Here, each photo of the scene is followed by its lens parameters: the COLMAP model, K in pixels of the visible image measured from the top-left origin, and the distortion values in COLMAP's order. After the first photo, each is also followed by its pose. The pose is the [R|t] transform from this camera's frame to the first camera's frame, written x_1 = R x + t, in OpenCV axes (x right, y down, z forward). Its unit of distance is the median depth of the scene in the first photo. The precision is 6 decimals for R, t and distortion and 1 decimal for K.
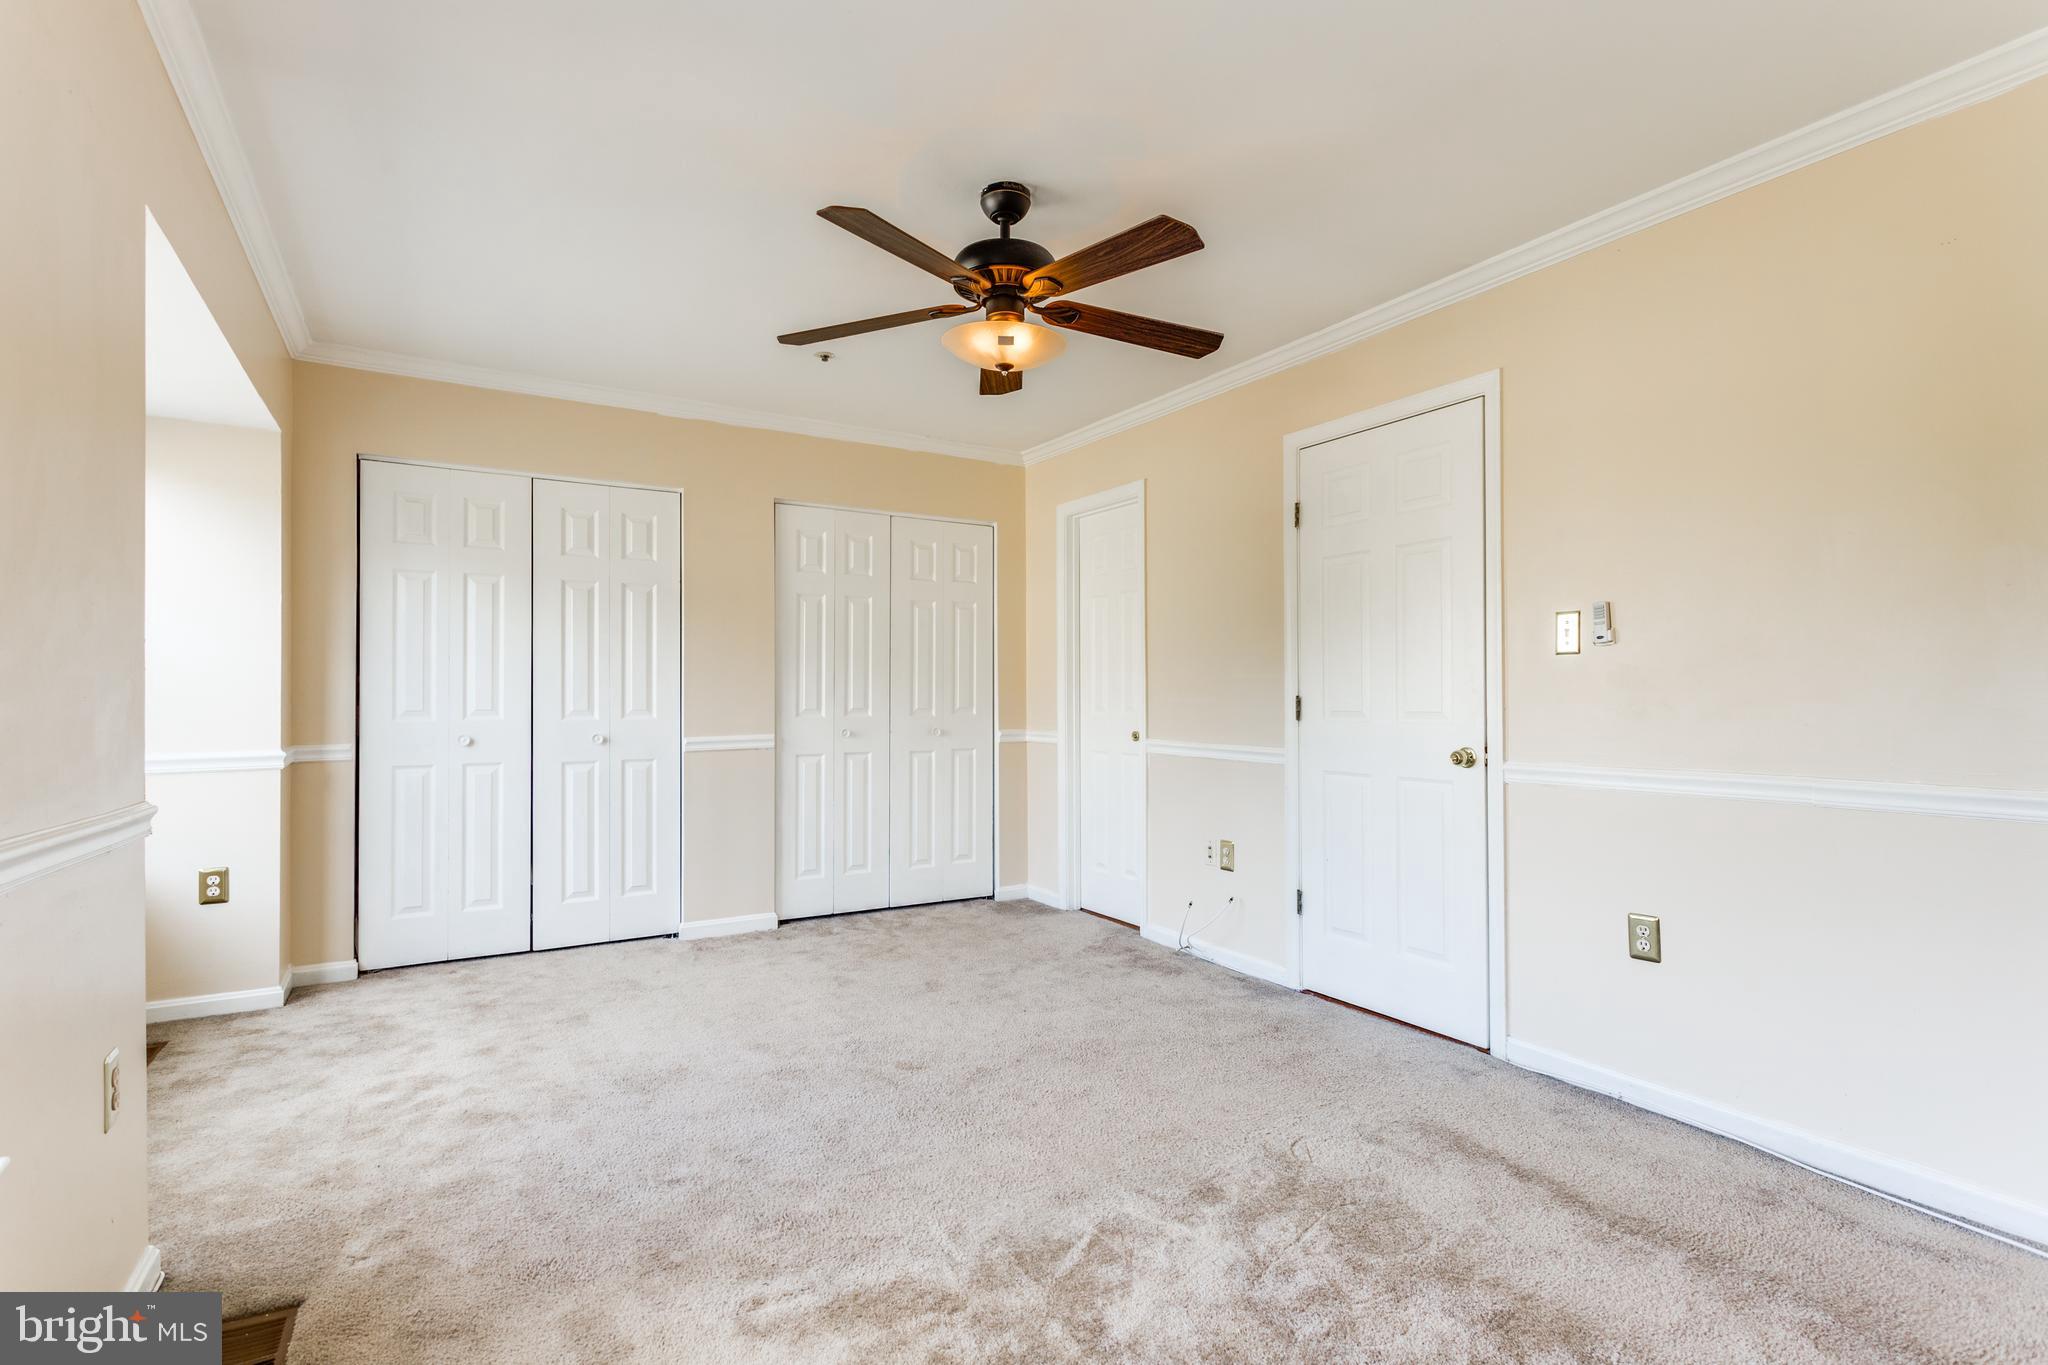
lens RADIAL K [[960.2, 0, 1009.9], [0, 960.2, 701.6], [0, 0, 1]] dist [0.003447, -0.002875]
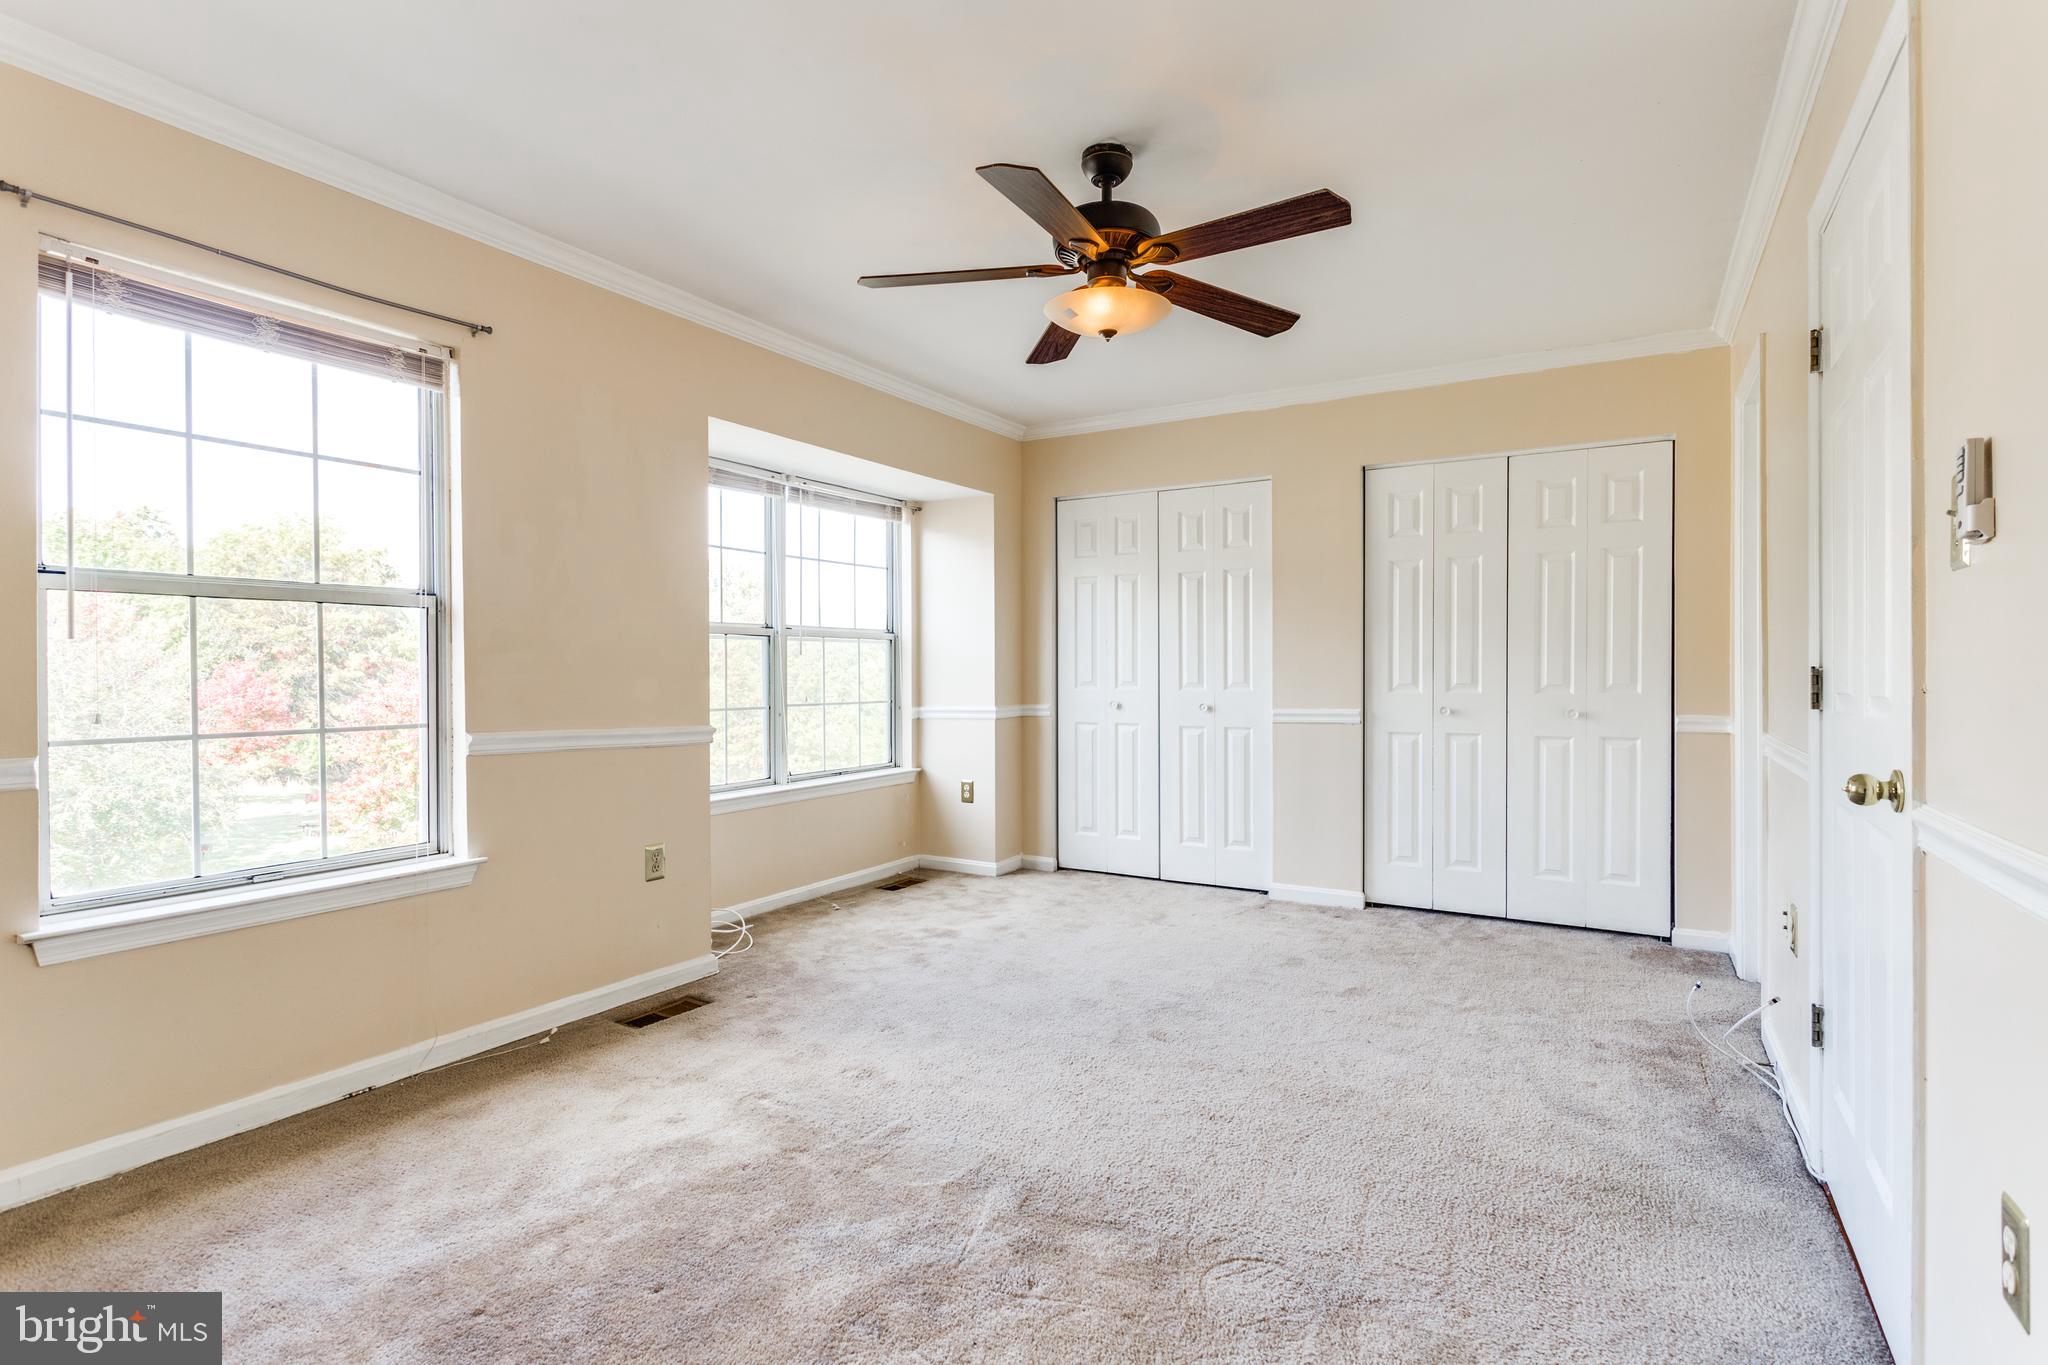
lens RADIAL K [[960.2, 0, 1049.8], [0, 960.2, 685.6], [0, 0, 1]] dist [0.003447, -0.002875]
pose [[0.498826, 0.012770, -0.866608, 0.498909], [-0.002093, 0.999906, 0.013529, -0.002631], [0.866700, -0.004934, 0.498806, 0.275546]]
